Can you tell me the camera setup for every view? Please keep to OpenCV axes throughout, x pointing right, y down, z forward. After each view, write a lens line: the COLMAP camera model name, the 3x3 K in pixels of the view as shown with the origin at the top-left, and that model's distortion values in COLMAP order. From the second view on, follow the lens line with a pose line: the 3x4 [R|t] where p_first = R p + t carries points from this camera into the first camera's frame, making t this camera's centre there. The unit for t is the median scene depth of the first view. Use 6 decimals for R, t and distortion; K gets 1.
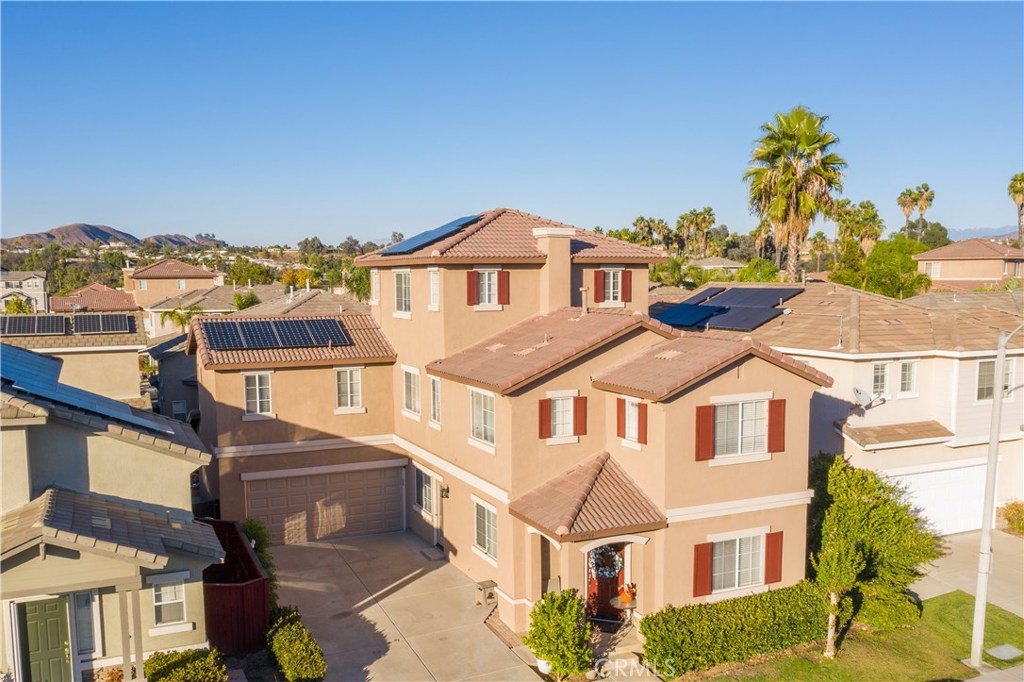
lens RADIAL K [[915.7, 0, 514.2], [0, 915.7, 385.1], [0, 0, 1]] dist [0.004557, -0.016671]
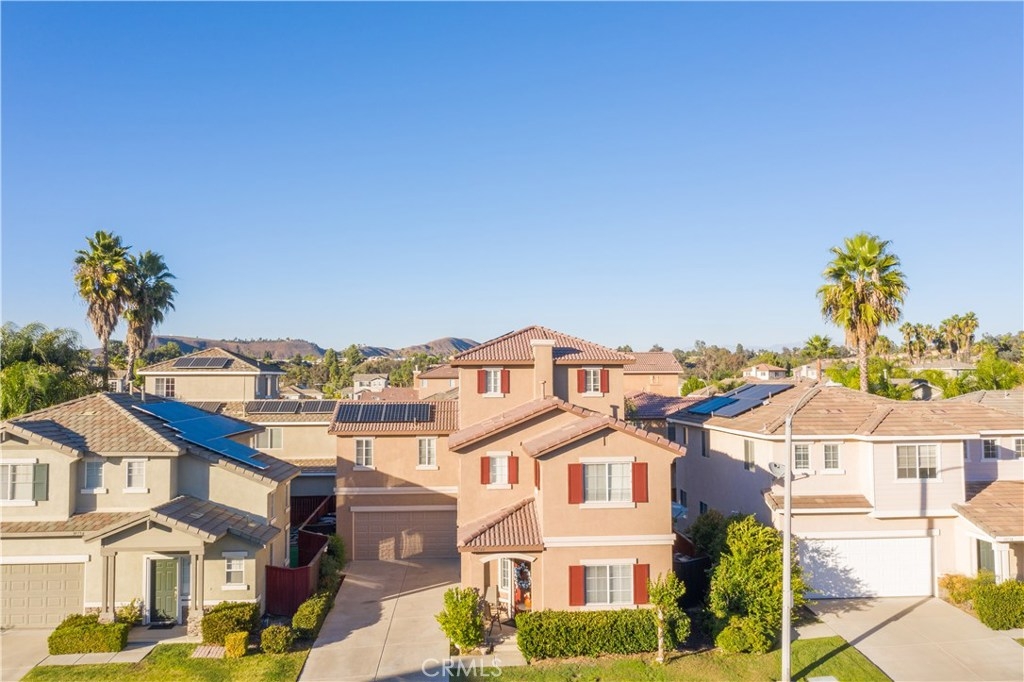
lens RADIAL K [[801.9, 0, 513.5], [0, 801.9, 341.0], [0, 0, 1]] dist [-0.000637, 0.003286]
pose [[0.937297, -0.014952, -0.348211, 0.418047], [-0.042493, 0.986724, -0.156751, 0.025513], [0.345932, 0.161719, 0.924218, -0.153730]]
